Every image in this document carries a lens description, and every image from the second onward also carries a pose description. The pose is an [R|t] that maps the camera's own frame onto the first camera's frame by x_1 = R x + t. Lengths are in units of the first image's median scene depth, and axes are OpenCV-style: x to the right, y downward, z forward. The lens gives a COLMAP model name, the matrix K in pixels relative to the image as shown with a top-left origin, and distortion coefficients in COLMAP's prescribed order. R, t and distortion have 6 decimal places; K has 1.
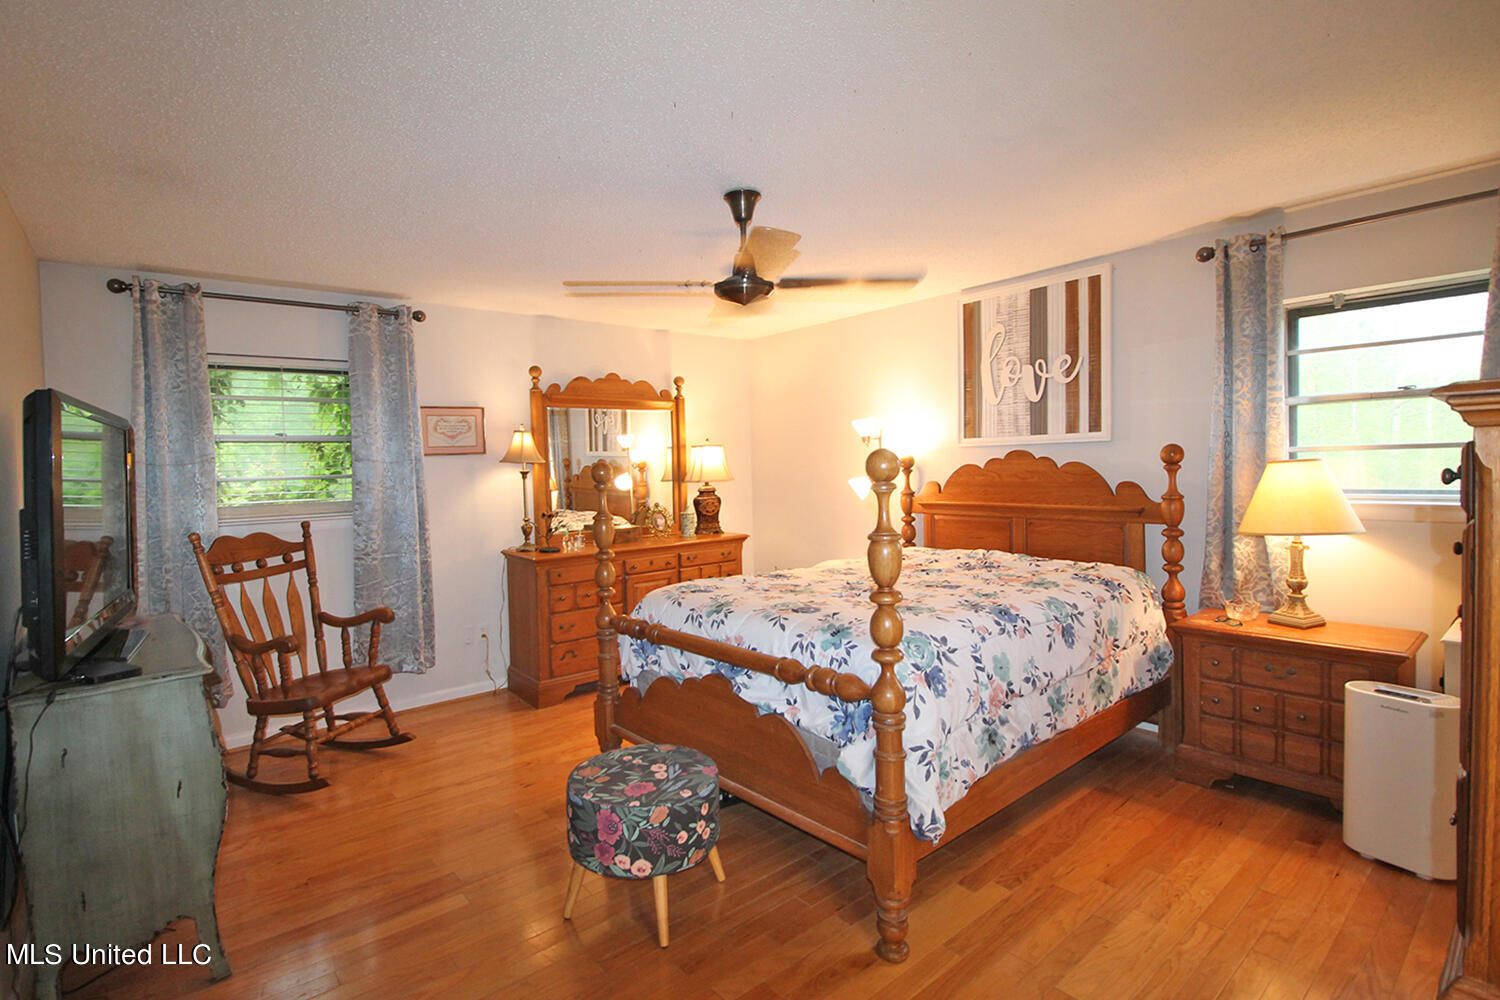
lens RADIAL K [[731.8, 0, 732.8], [0, 731.8, 501.2], [0, 0, 1]] dist [-0.000651, -0.016516]
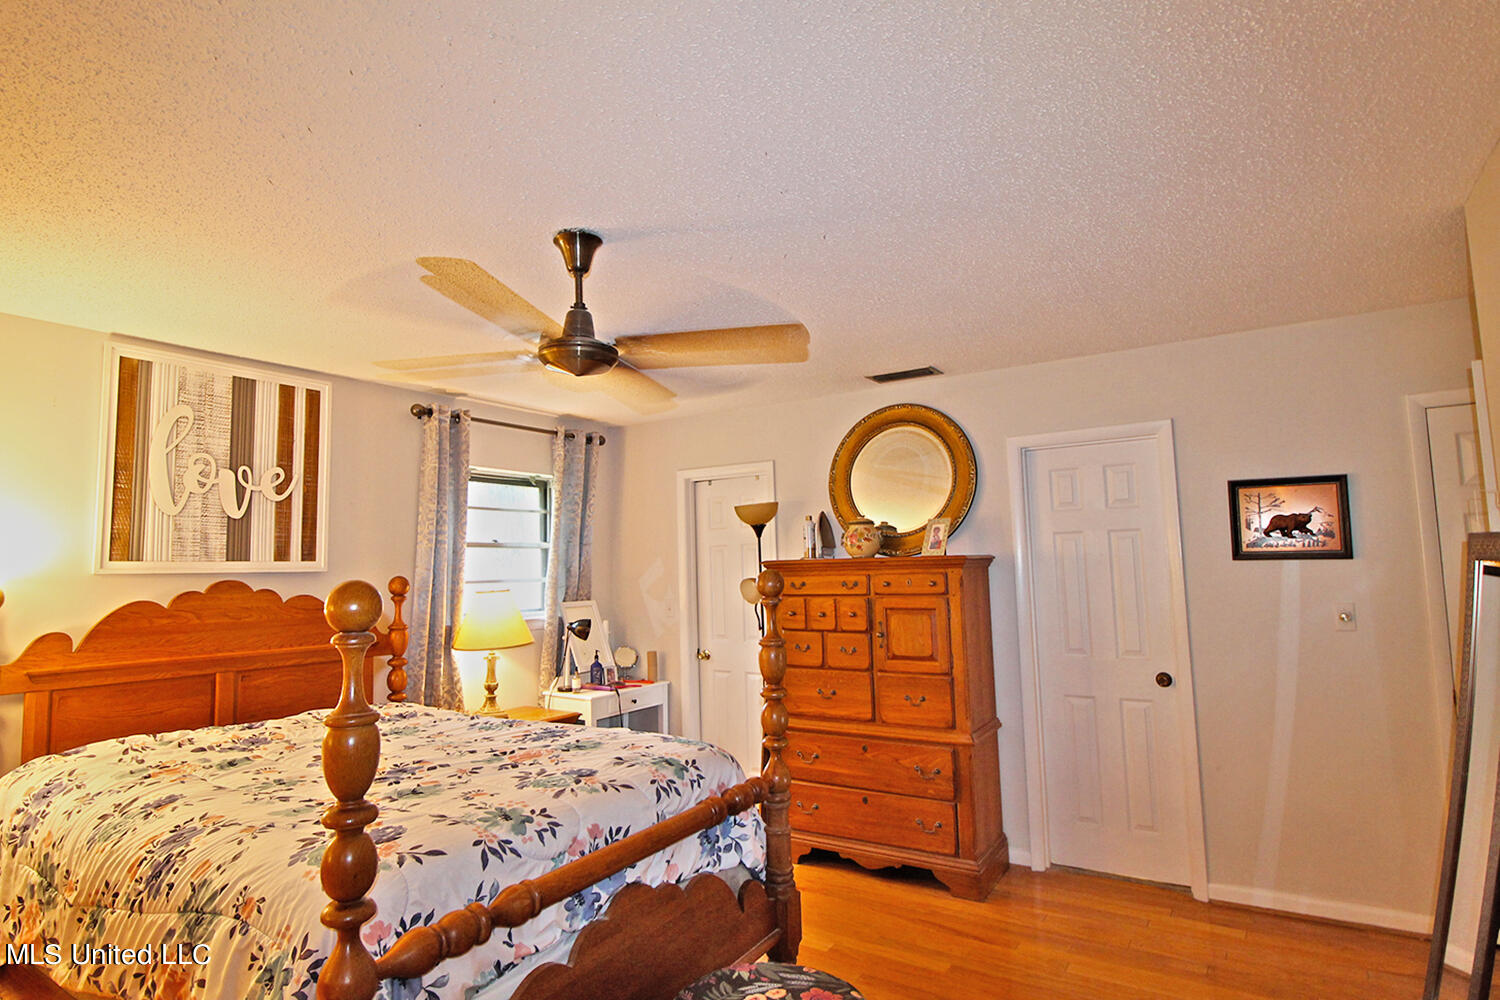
lens RADIAL K [[776.3, 0, 750.0], [0, 776.3, 500.0], [0, 0, 1]] dist [-0.000538, -0.000173]
pose [[-0.308516, 0.120264, 0.943586, -0.645227], [0.077420, 0.991859, -0.101104, -0.036175], [-0.948063, 0.041861, -0.315315, 0.896308]]
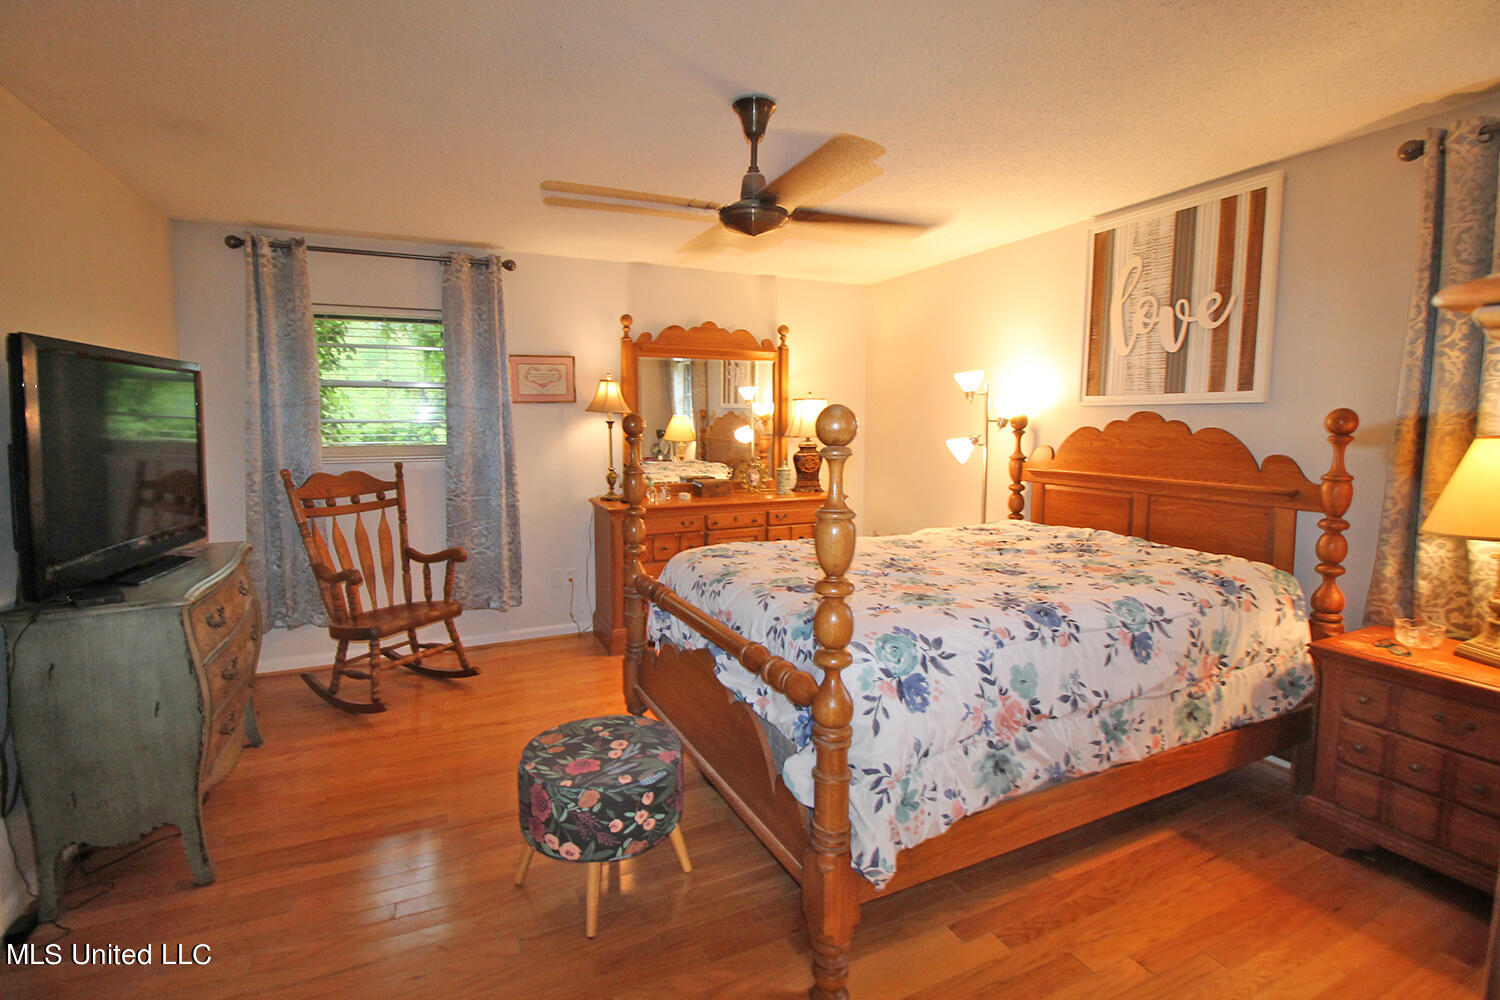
lens RADIAL K [[708.2, 0, 750.0], [0, 708.2, 500.0], [0, 0, 1]] dist [-0.001913, -0.013843]
pose [[0.968153, 0.054254, -0.244409, 0.192119], [-0.038131, 0.996802, 0.070226, -0.011115], [0.247438, -0.058670, 0.967126, 0.137921]]
